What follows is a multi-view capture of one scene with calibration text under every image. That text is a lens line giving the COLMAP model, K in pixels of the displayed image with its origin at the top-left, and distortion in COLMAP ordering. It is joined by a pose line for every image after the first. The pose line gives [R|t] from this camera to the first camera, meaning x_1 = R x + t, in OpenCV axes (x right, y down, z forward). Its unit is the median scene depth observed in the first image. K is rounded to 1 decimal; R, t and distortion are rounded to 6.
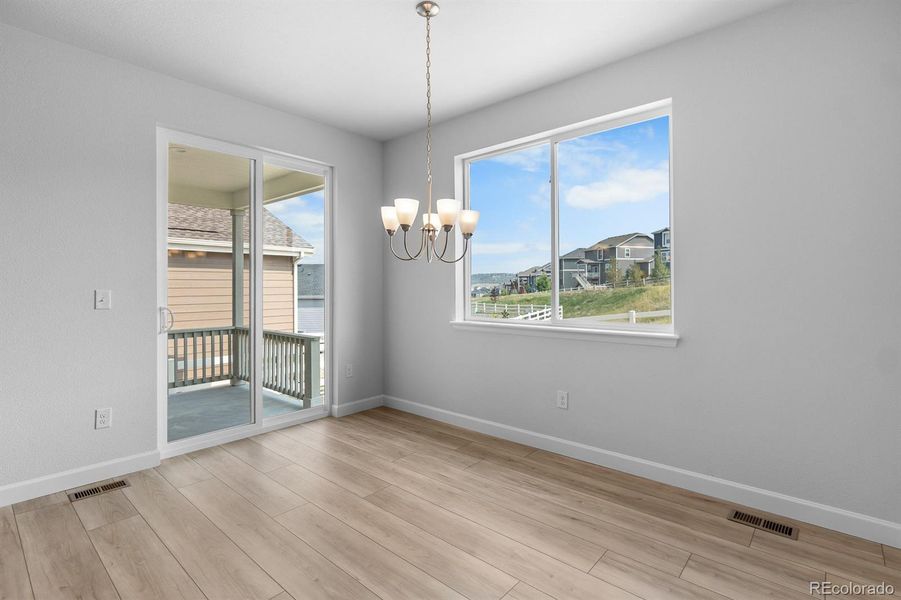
lens RADIAL K [[429.8, 0, 440.0], [0, 429.8, 287.9], [0, 0, 1]] dist [0.000940, 0.000228]
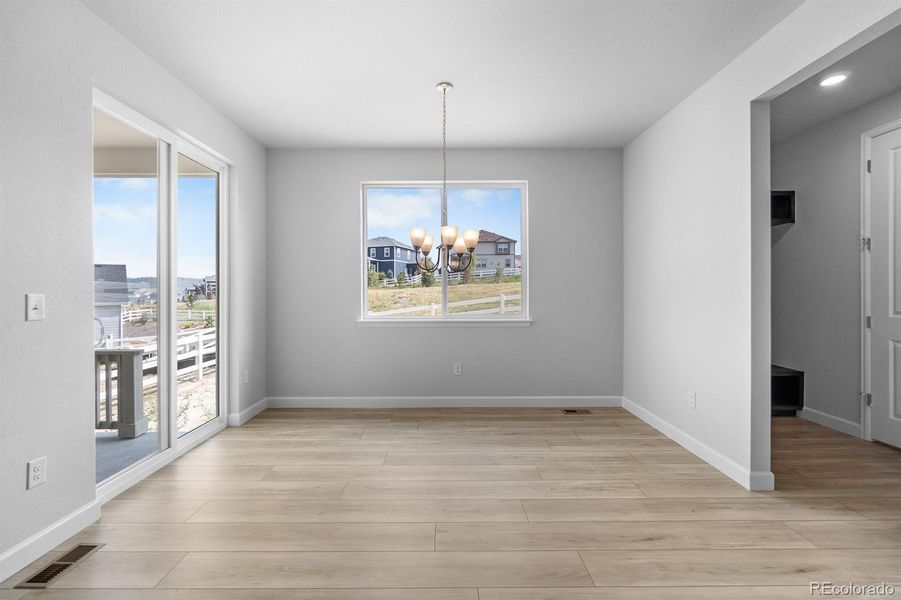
lens RADIAL K [[381.3, 0, 448.1], [0, 381.3, 294.6], [0, 0, 1]] dist [-0.001176, -0.000005]
pose [[0.748364, -0.002628, 0.663283, -0.589783], [0.000066, 0.999992, 0.003889, 0.003924], [-0.663289, -0.002867, 0.748358, 0.060801]]
